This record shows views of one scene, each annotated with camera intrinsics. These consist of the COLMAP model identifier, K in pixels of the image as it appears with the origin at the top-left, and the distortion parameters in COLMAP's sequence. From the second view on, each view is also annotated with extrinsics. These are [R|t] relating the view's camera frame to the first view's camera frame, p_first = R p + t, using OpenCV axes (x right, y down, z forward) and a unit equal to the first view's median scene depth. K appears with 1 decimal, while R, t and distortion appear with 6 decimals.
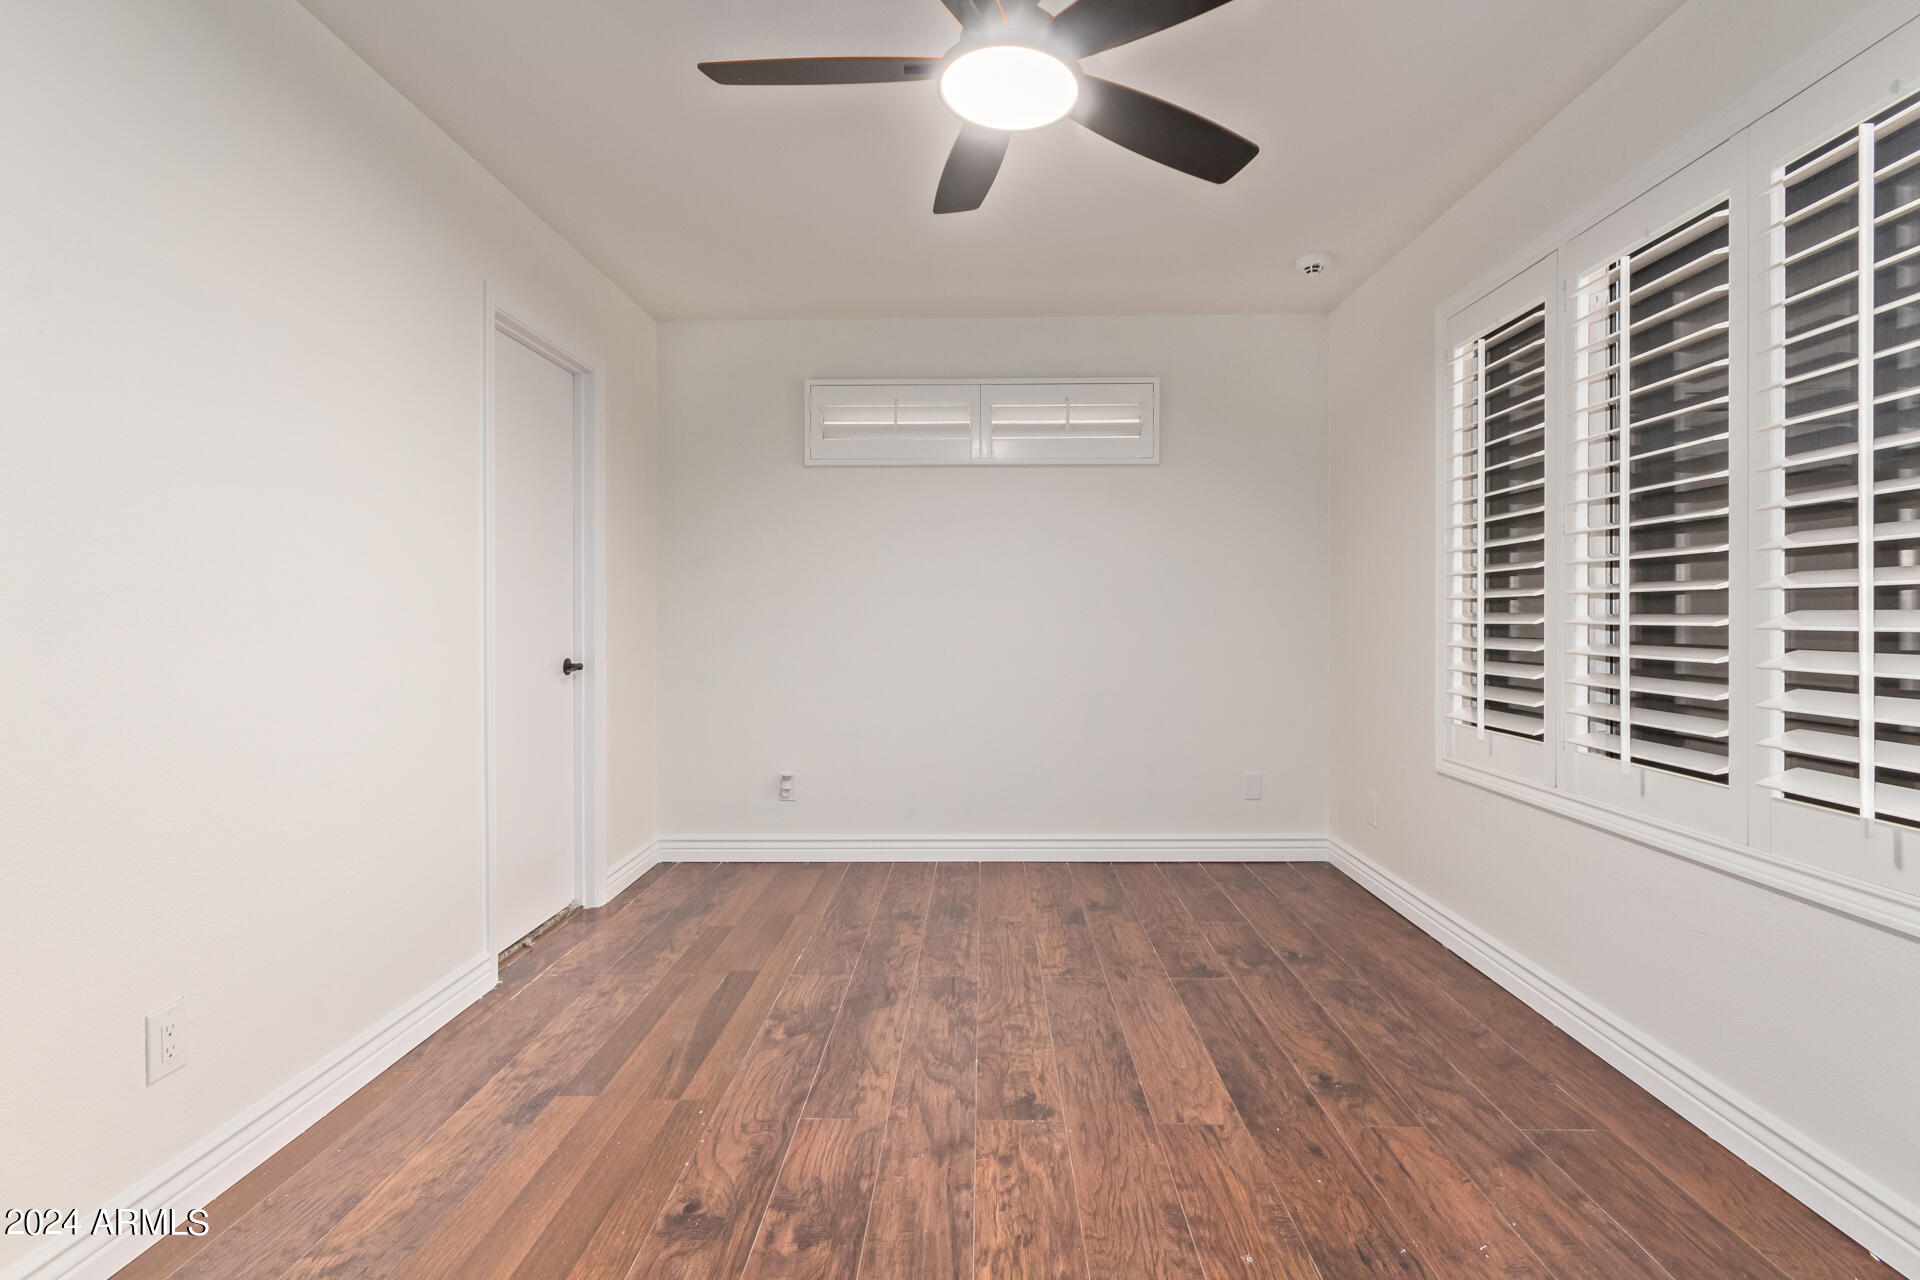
lens RADIAL K [[911.4, 0, 976.9], [0, 911.4, 626.0], [0, 0, 1]] dist [0.001414, 0.001206]
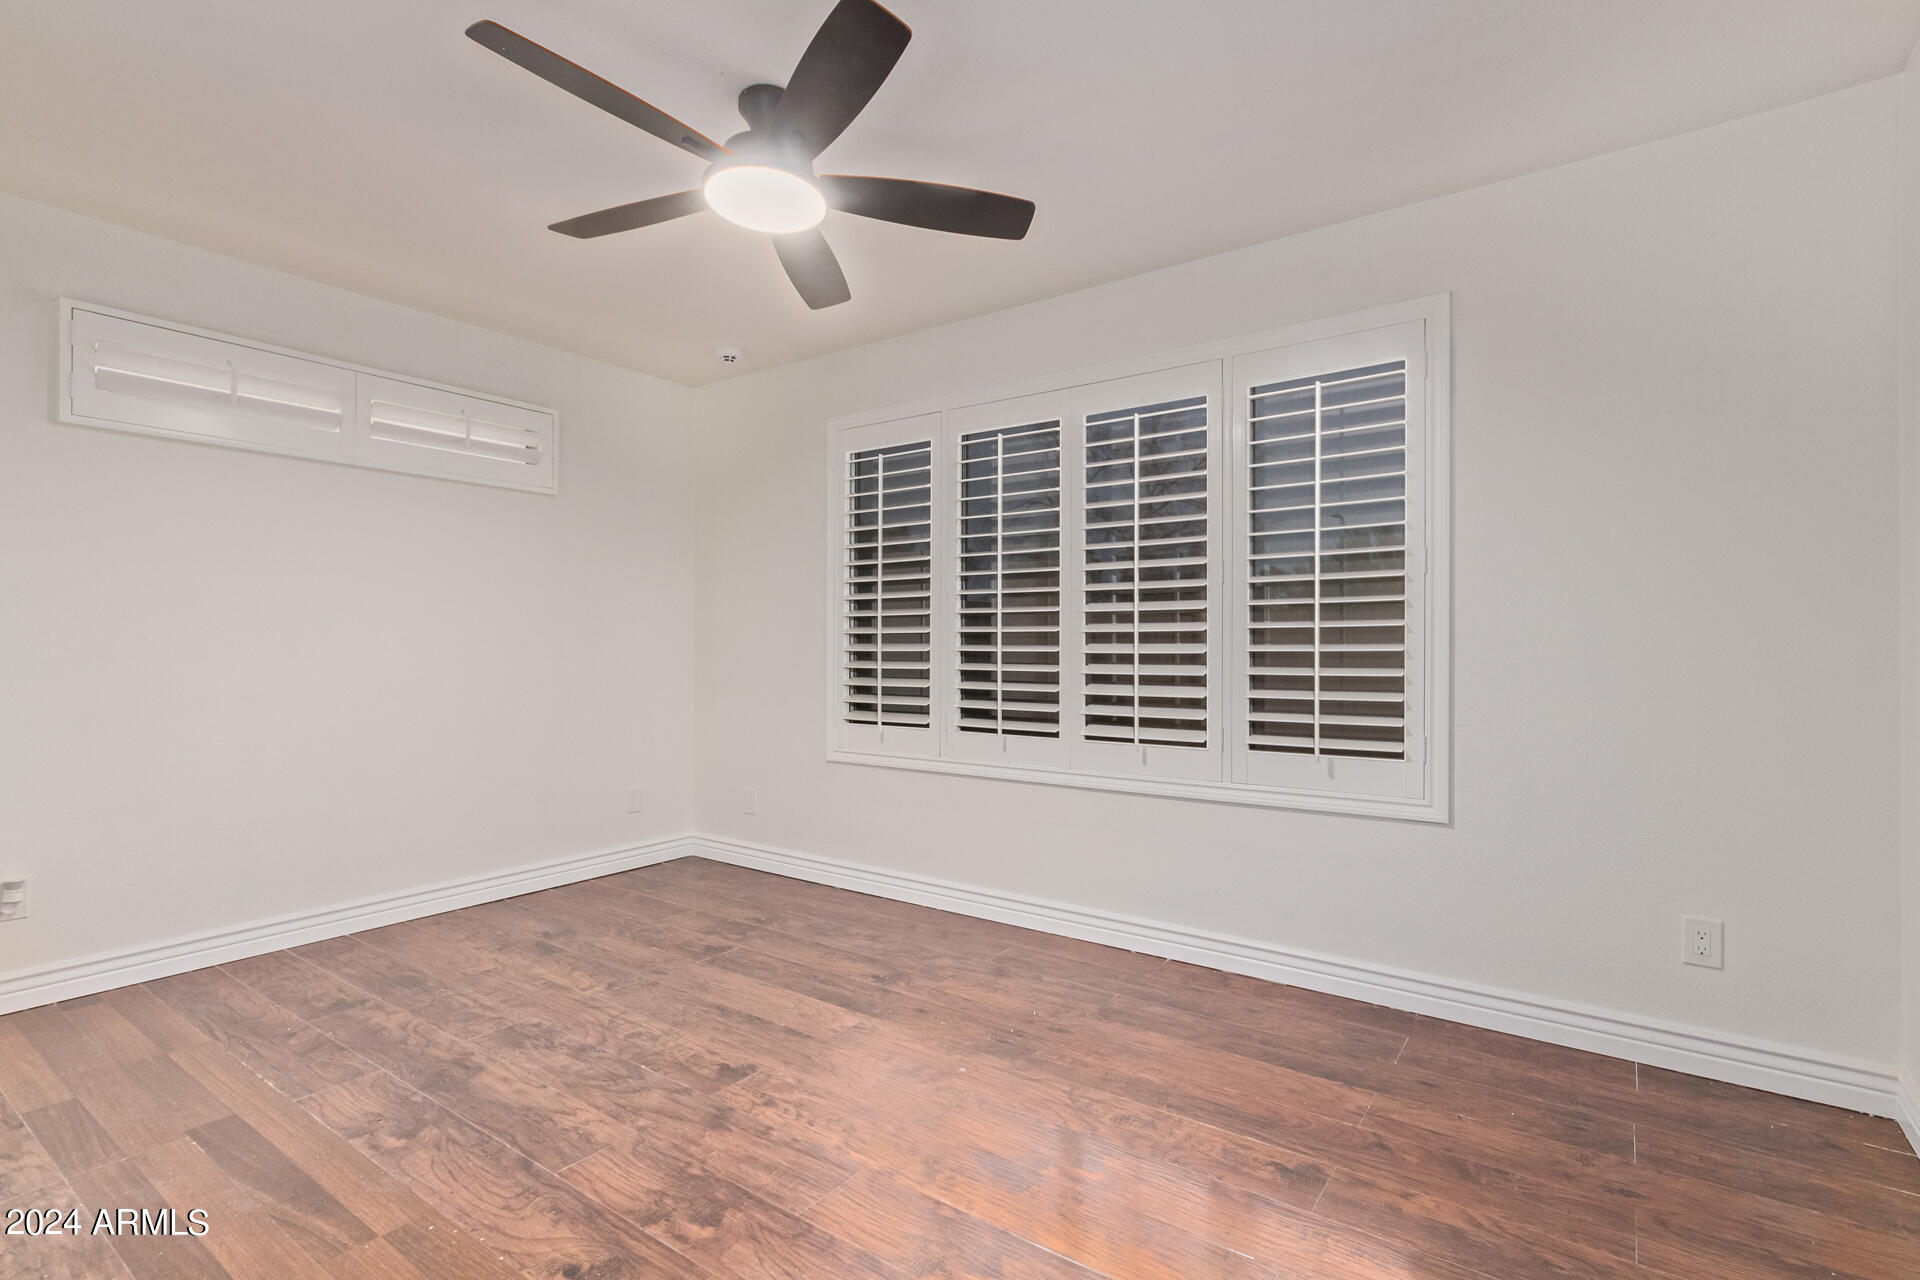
lens RADIAL K [[897.9, 0, 962.5], [0, 897.9, 654.5], [0, 0, 1]] dist [0.000362, 0.000519]
pose [[0.565575, -0.004335, 0.824686, -0.600074], [0.004922, 0.999986, 0.001881, 0.000858], [-0.824682, 0.002996, 0.565588, 0.100149]]
